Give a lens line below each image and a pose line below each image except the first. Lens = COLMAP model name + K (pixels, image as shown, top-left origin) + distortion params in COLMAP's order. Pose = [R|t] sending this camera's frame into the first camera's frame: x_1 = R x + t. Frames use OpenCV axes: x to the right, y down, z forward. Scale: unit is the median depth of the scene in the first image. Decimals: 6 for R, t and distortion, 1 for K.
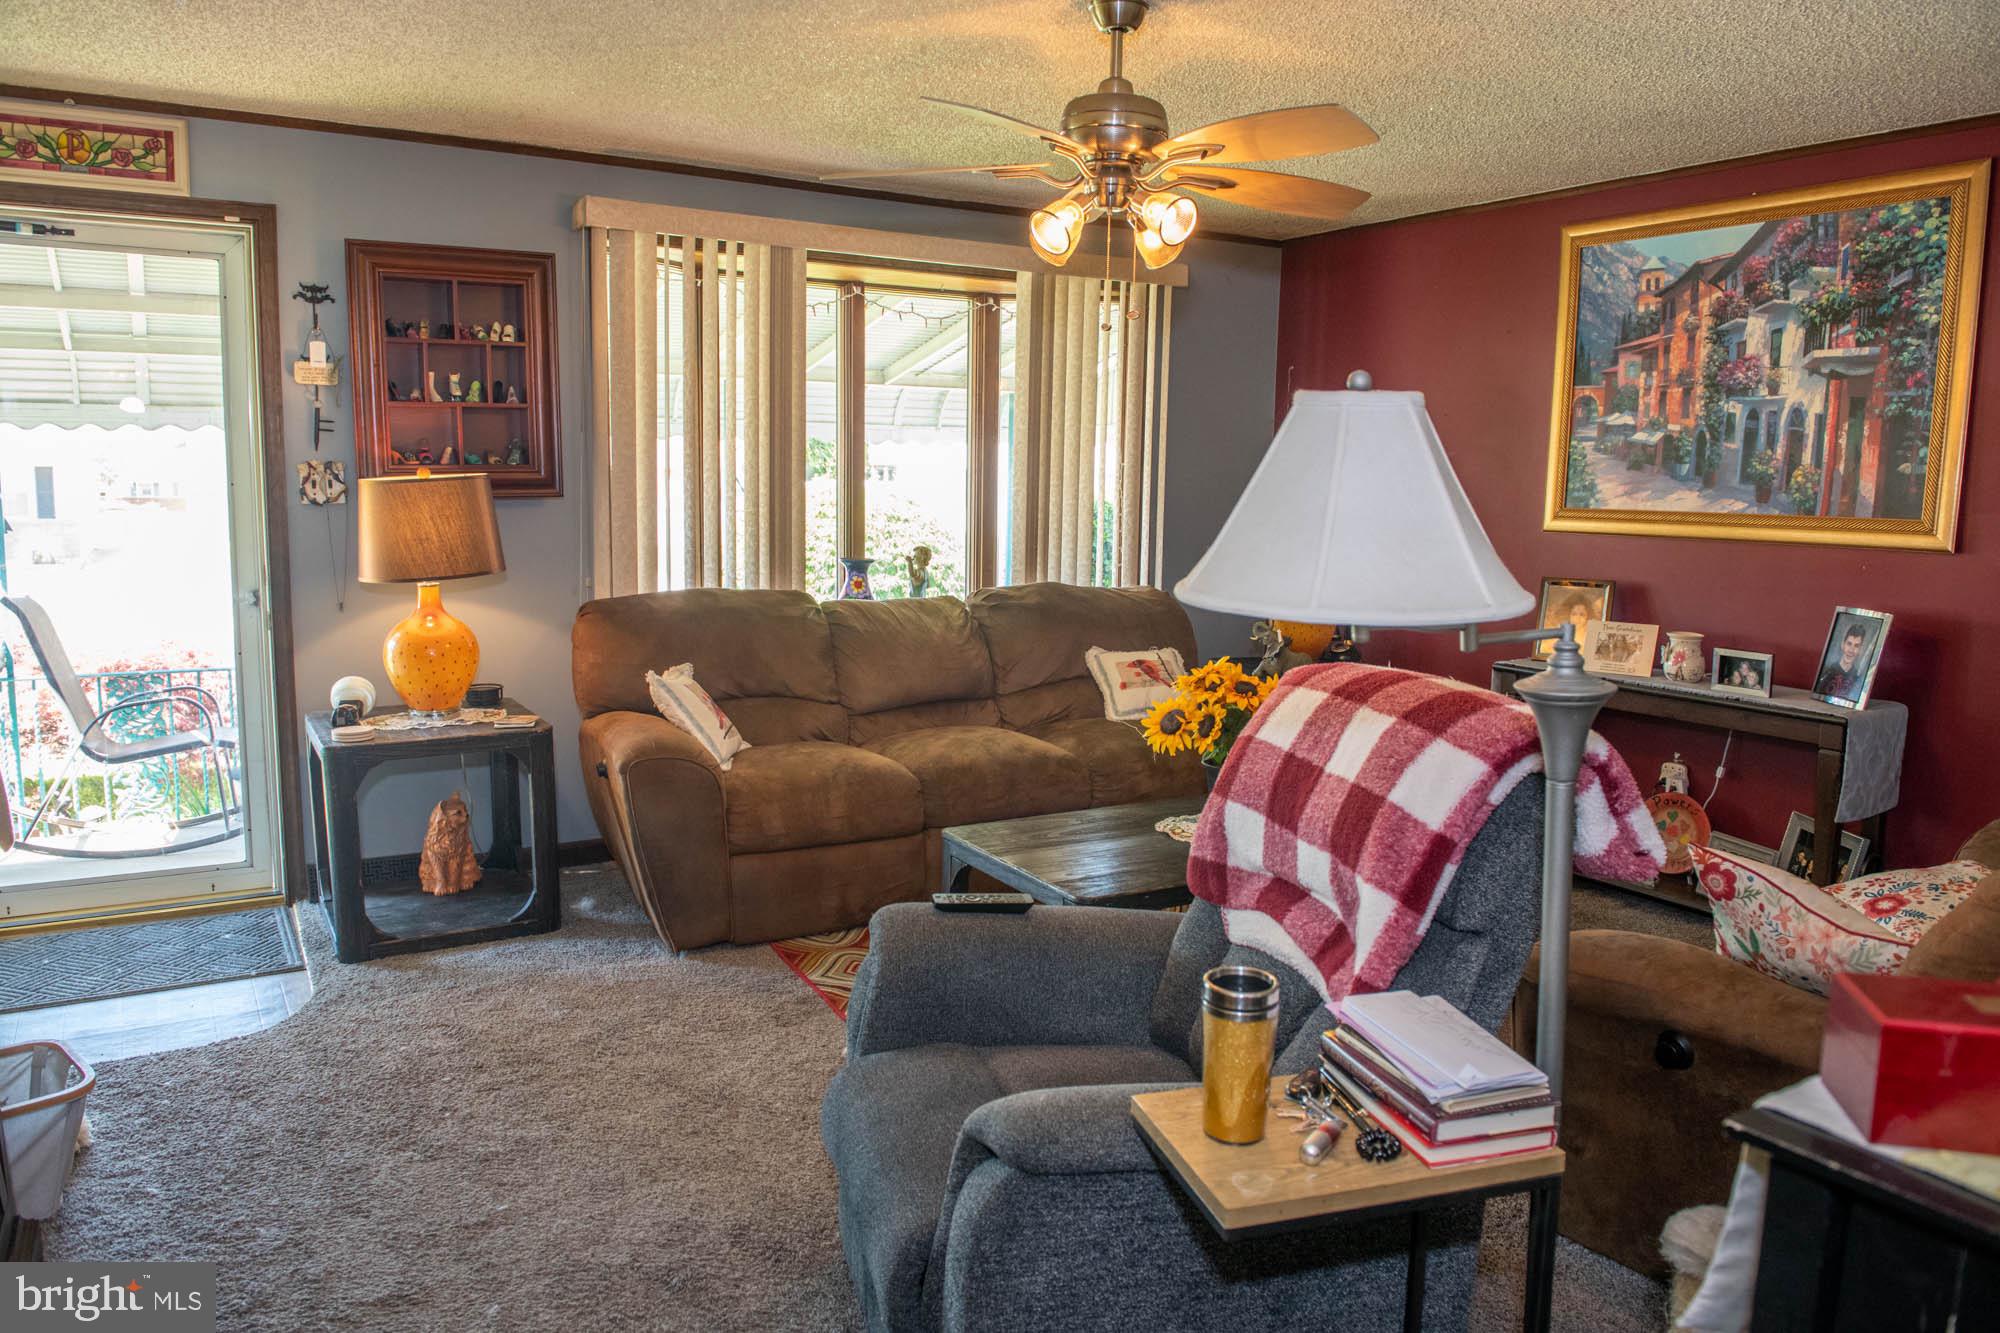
lens RADIAL K [[1436.2, 0, 1000.0], [0, 1436.2, 666.5], [0, 0, 1]] dist [-0.056396, 0.005914]
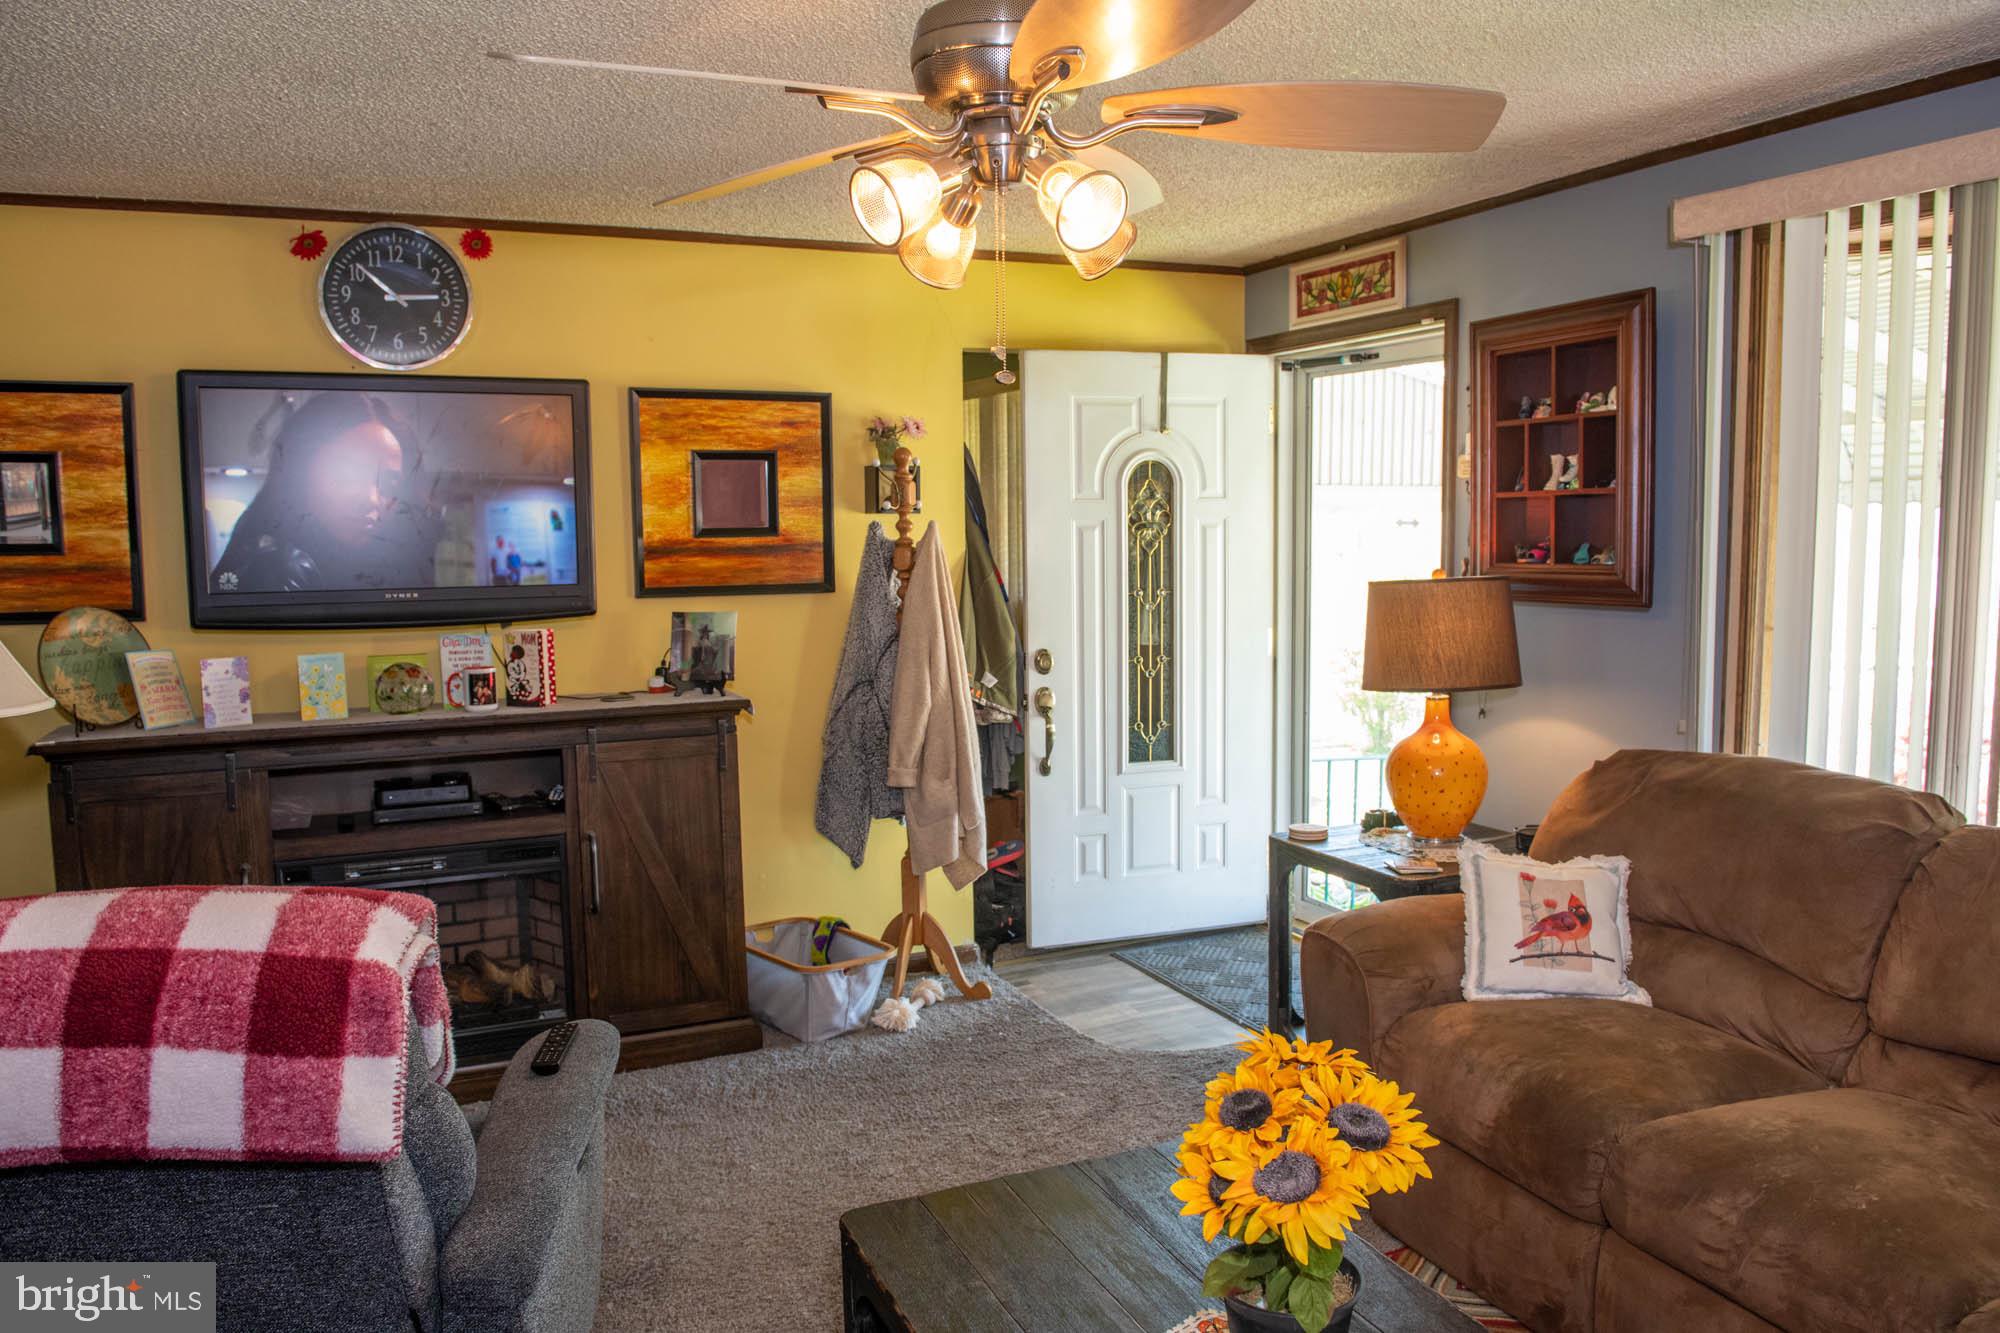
lens RADIAL K [[1436.2, 0, 1000.0], [0, 1436.2, 666.5], [0, 0, 1]] dist [-0.056396, 0.005914]
pose [[-0.133808, 0.089952, -0.986916, 0.387844], [-0.121226, 0.986907, 0.106388, -0.102502], [0.983565, 0.133876, -0.121152, 0.610673]]
